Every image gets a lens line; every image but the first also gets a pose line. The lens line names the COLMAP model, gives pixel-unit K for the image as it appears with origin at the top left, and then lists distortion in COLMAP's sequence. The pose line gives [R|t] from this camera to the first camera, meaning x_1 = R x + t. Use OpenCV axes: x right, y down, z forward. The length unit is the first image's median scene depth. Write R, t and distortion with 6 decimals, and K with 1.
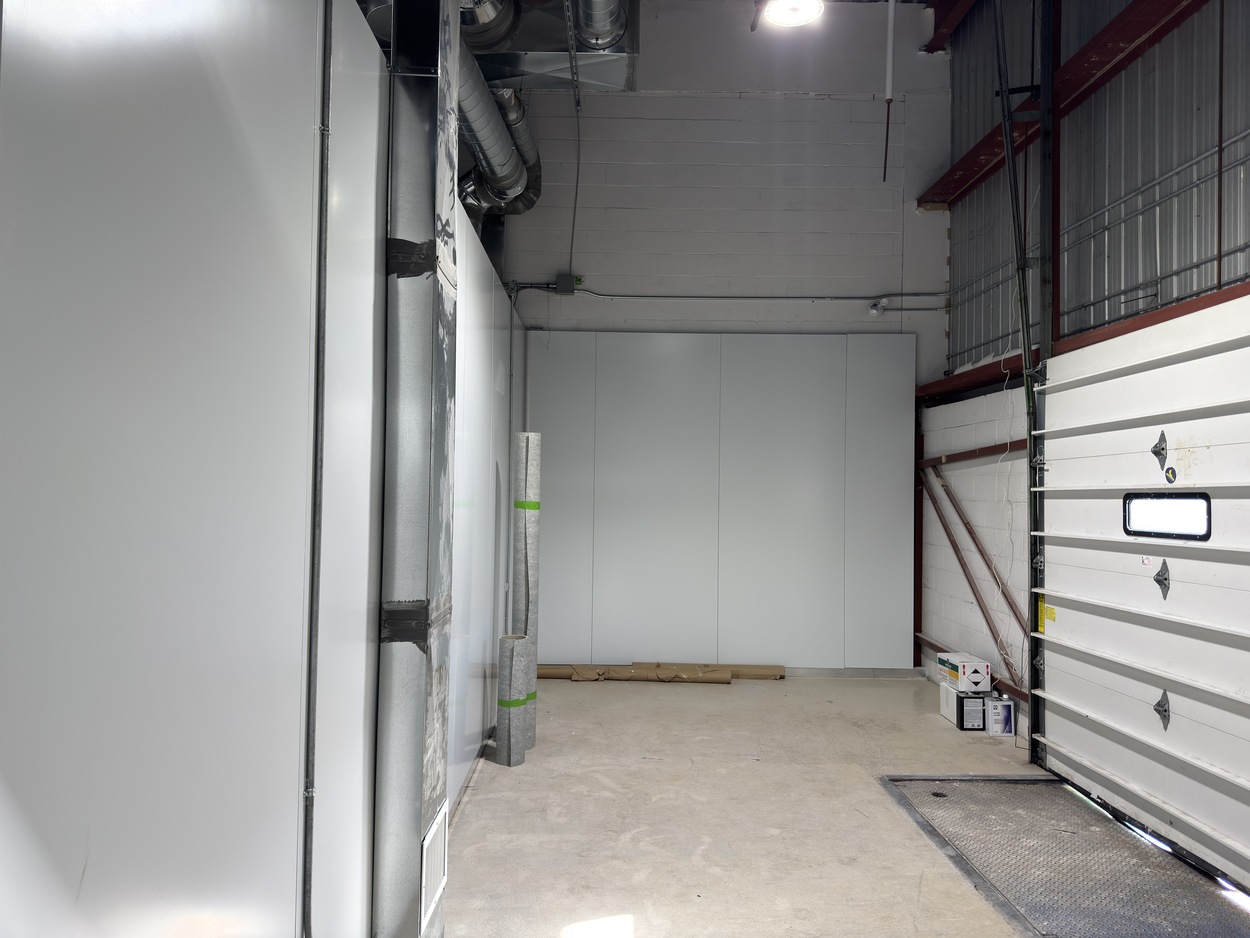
lens RADIAL K [[868.7, 0, 625.3], [0, 868.7, 470.4], [0, 0, 1]] dist [0.023903, -0.033288]
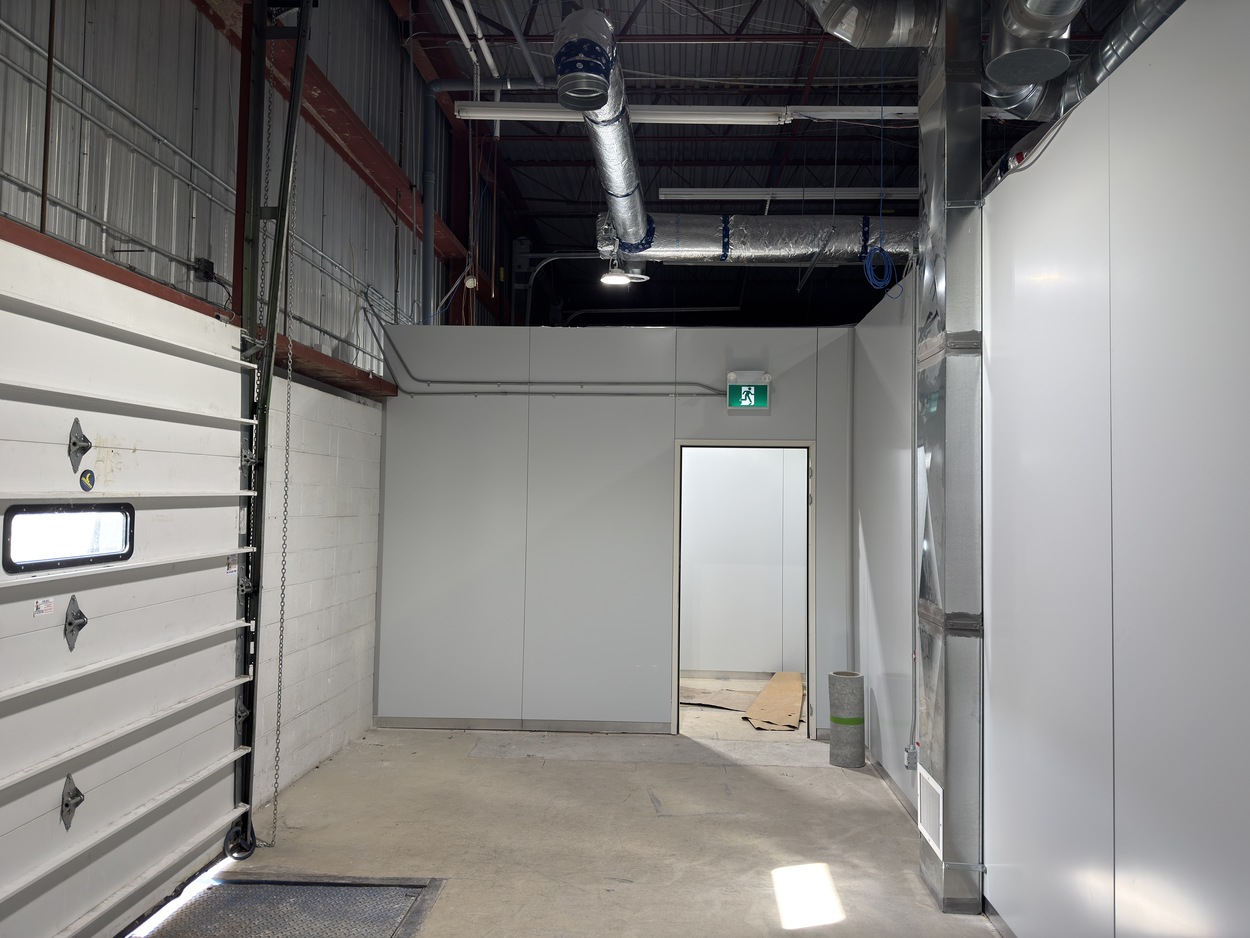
lens RADIAL K [[868.7, 0, 624.5], [0, 868.7, 468.1], [0, 0, 1]] dist [0.023903, -0.033288]
pose [[-0.996973, -0.026591, 0.073062, 0.111499], [-0.031057, 0.997674, -0.060684, 0.026326], [-0.071278, -0.062769, -0.995480, 1.731808]]
